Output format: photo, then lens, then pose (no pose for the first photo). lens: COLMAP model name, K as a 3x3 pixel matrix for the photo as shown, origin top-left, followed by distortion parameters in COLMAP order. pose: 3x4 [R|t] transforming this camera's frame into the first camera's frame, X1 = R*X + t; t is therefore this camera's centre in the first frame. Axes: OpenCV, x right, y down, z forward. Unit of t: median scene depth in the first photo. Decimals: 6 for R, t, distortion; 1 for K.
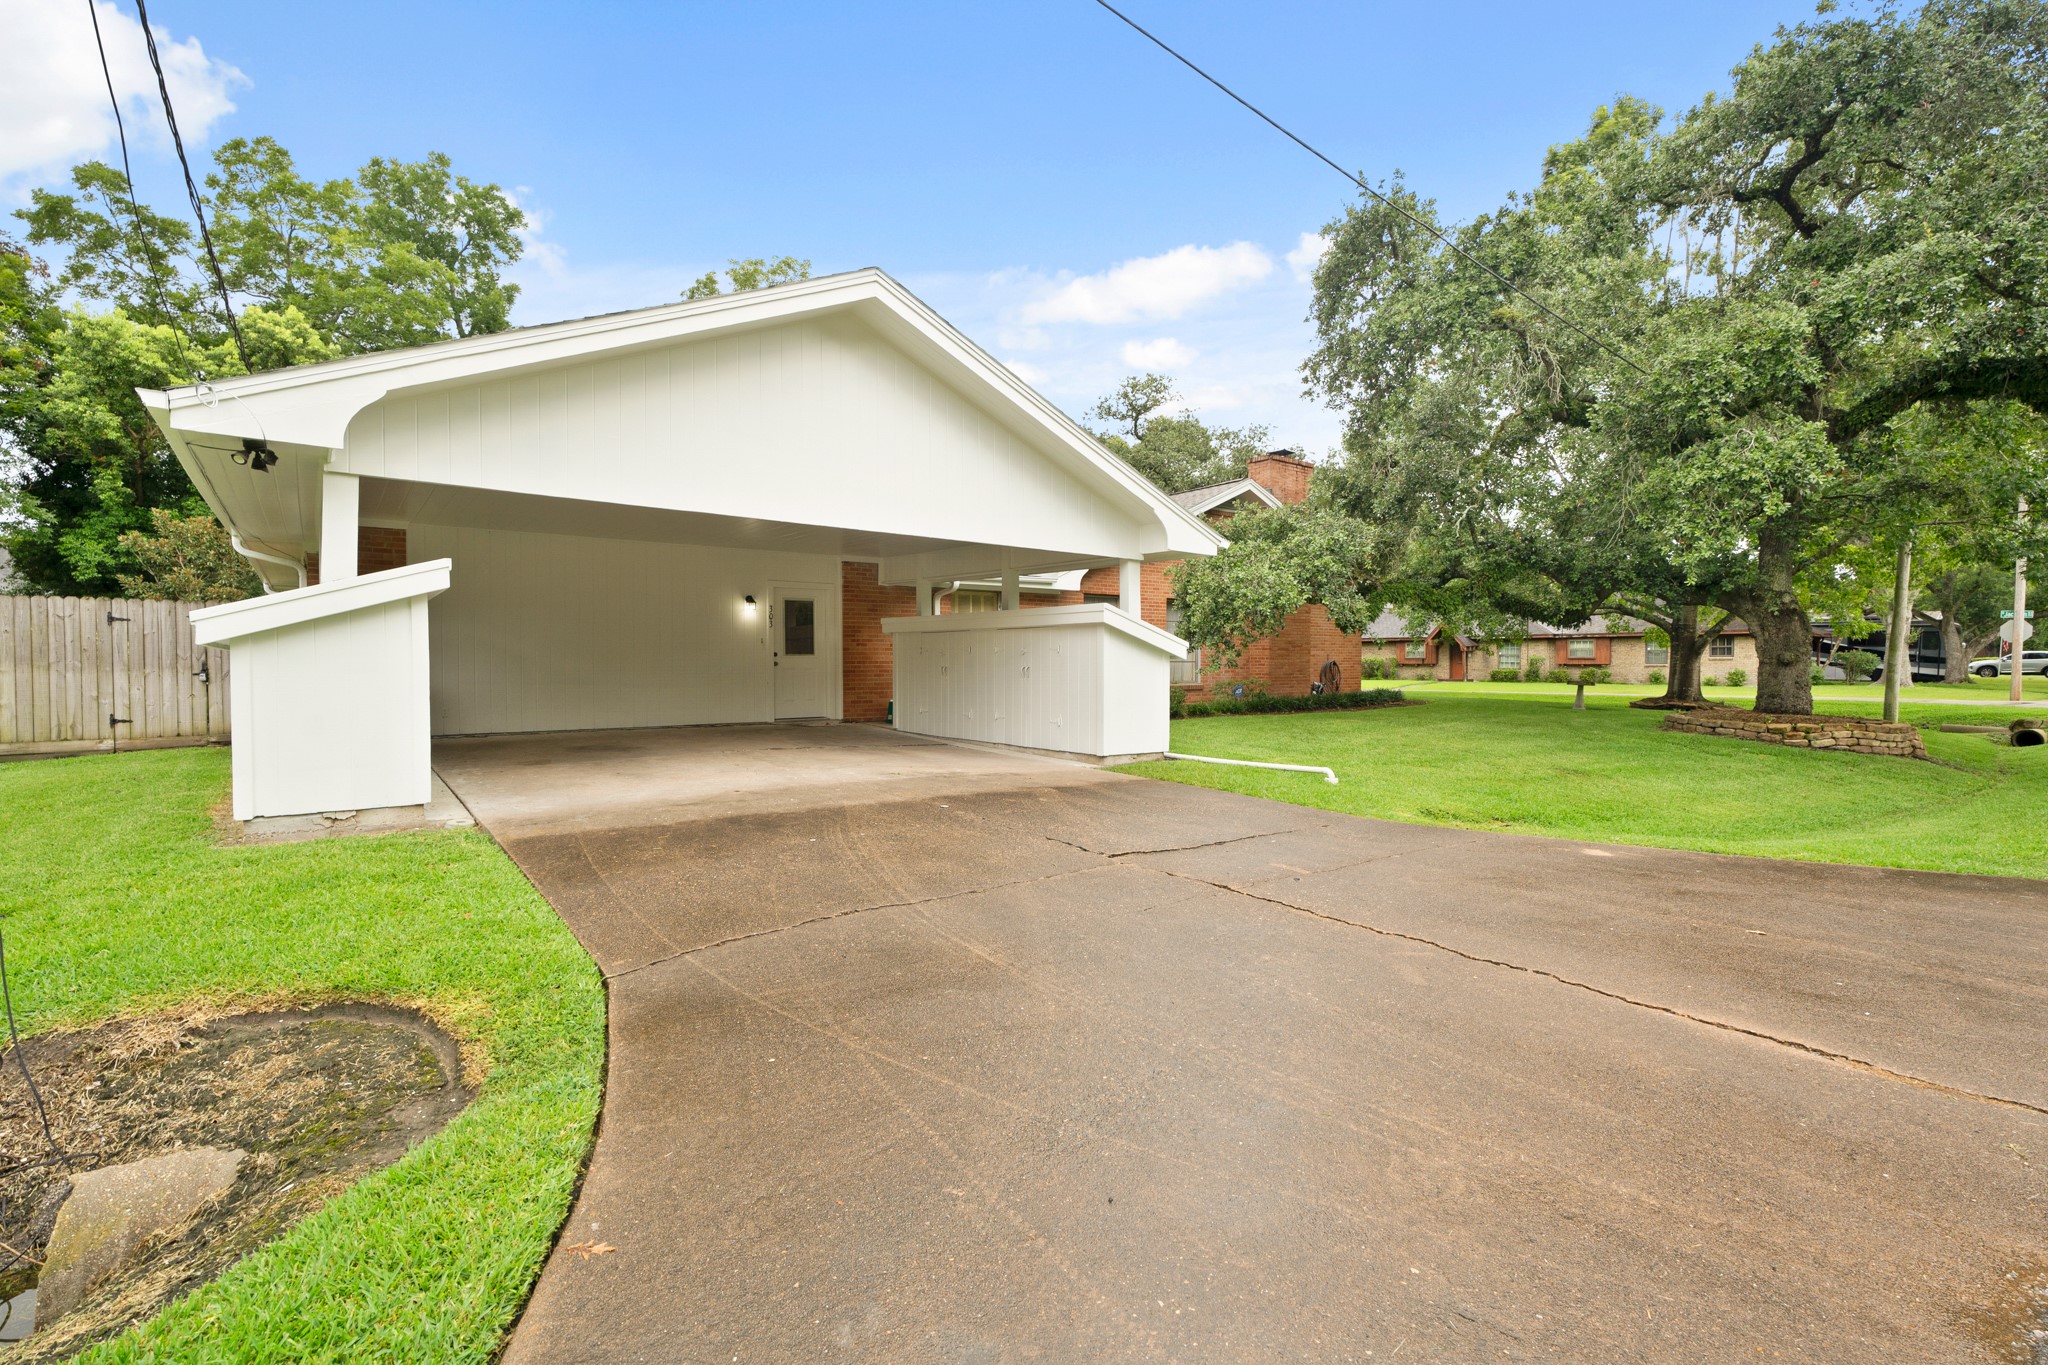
lens RADIAL K [[913.0, 0, 1010.0], [0, 913.0, 671.4], [0, 0, 1]] dist [-0.000426, -0.000002]
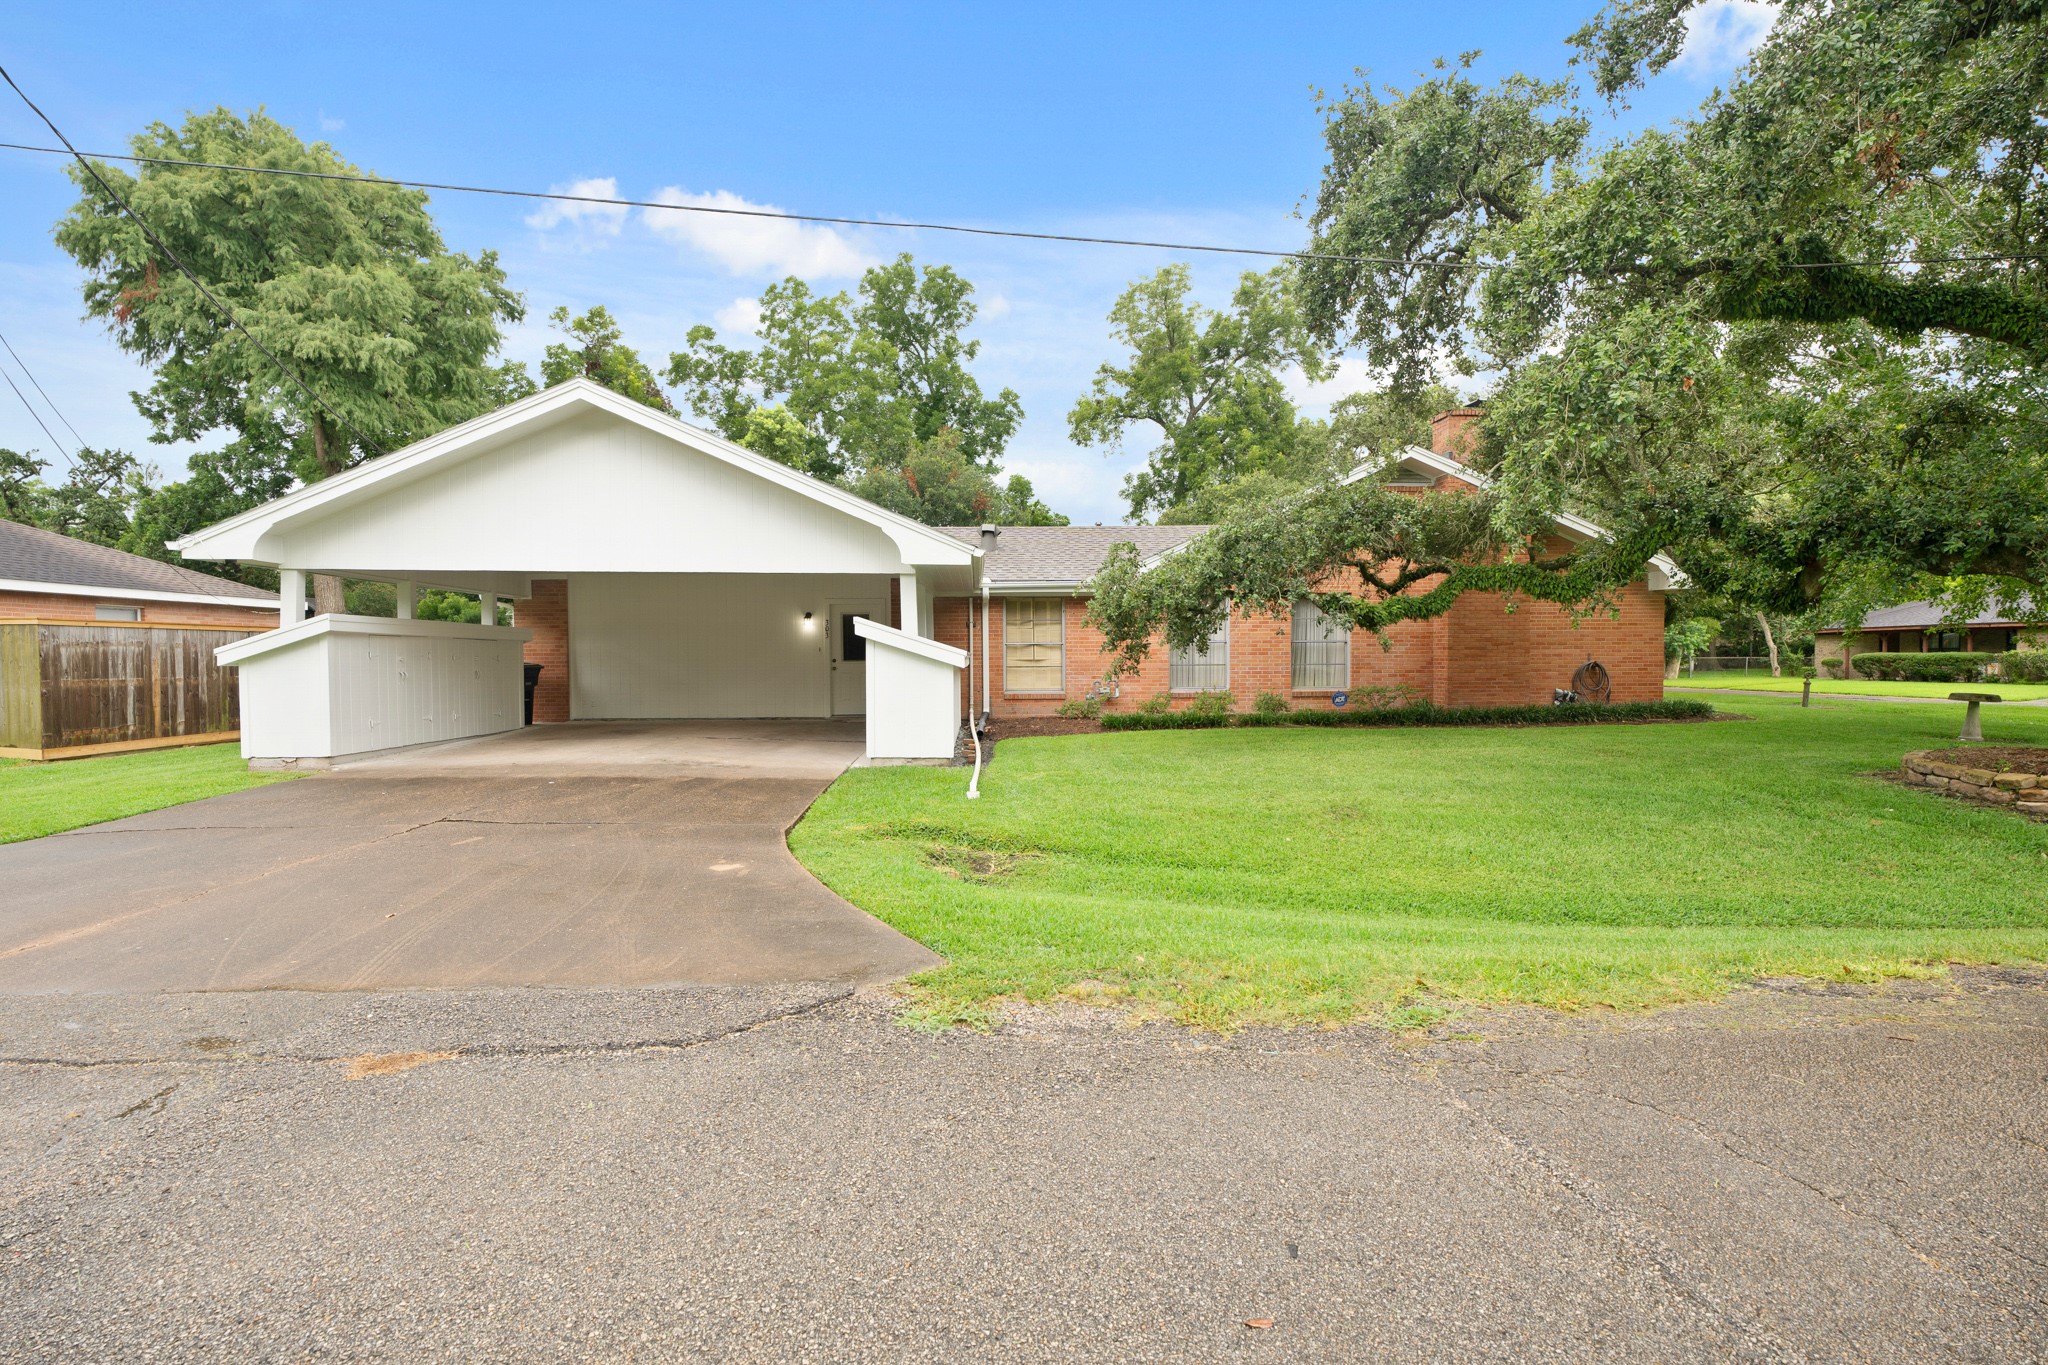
lens RADIAL K [[913.0, 0, 1007.3], [0, 913.0, 689.1], [0, 0, 1]] dist [-0.000426, -0.000002]
pose [[0.821112, 0.014606, -0.570580, 0.437856], [-0.000426, 0.999688, 0.024978, -0.007959], [0.570767, -0.020267, 0.820862, 0.100744]]
